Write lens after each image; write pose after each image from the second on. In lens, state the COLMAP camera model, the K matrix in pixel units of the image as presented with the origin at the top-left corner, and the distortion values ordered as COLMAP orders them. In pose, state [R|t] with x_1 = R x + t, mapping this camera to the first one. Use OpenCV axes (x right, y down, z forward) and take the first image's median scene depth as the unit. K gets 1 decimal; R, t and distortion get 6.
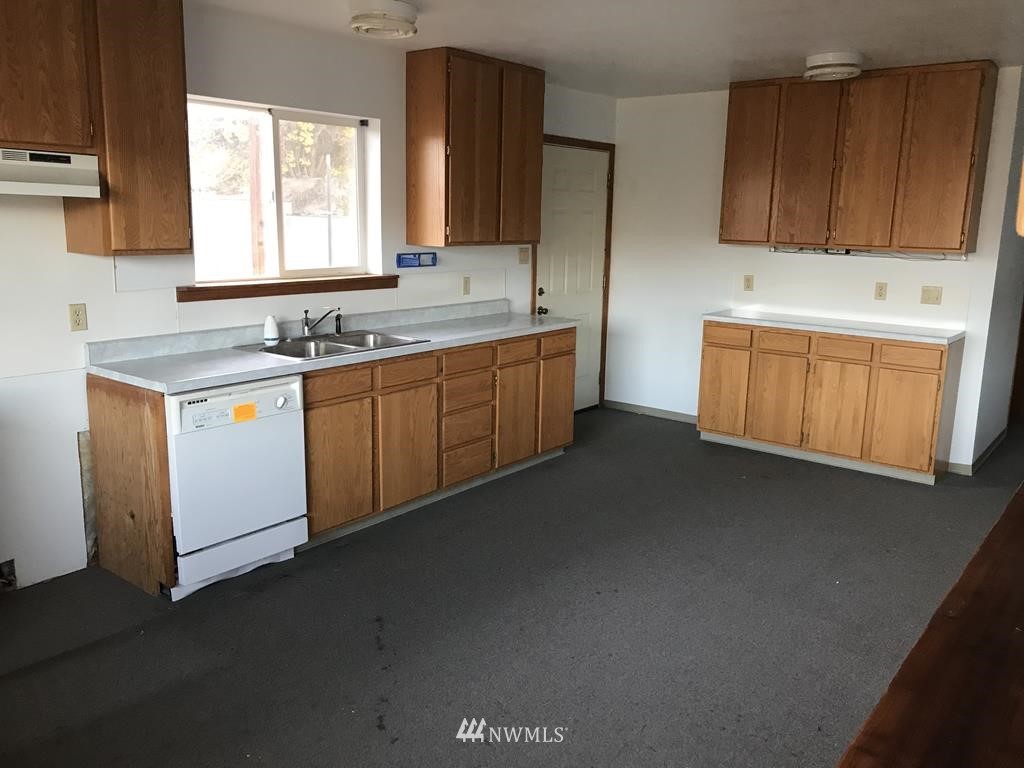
lens RADIAL K [[830.4, 0, 510.5], [0, 830.4, 383.8], [0, 0, 1]] dist [0.045168, -0.063111]
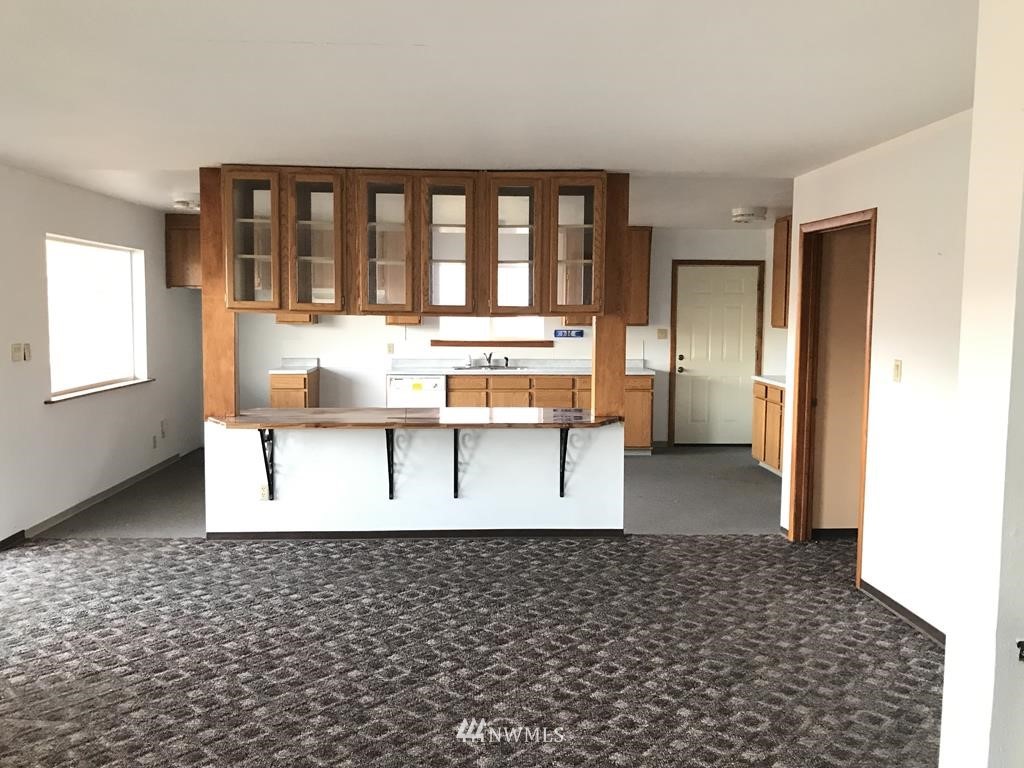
lens RADIAL K [[830.4, 0, 512.4], [0, 830.4, 382.4], [0, 0, 1]] dist [0.045168, -0.063111]
pose [[0.661908, 0.049727, -0.747934, 1.255253], [-0.143967, 0.987654, -0.061743, 0.097009], [0.735630, 0.148547, 0.660895, -0.322708]]
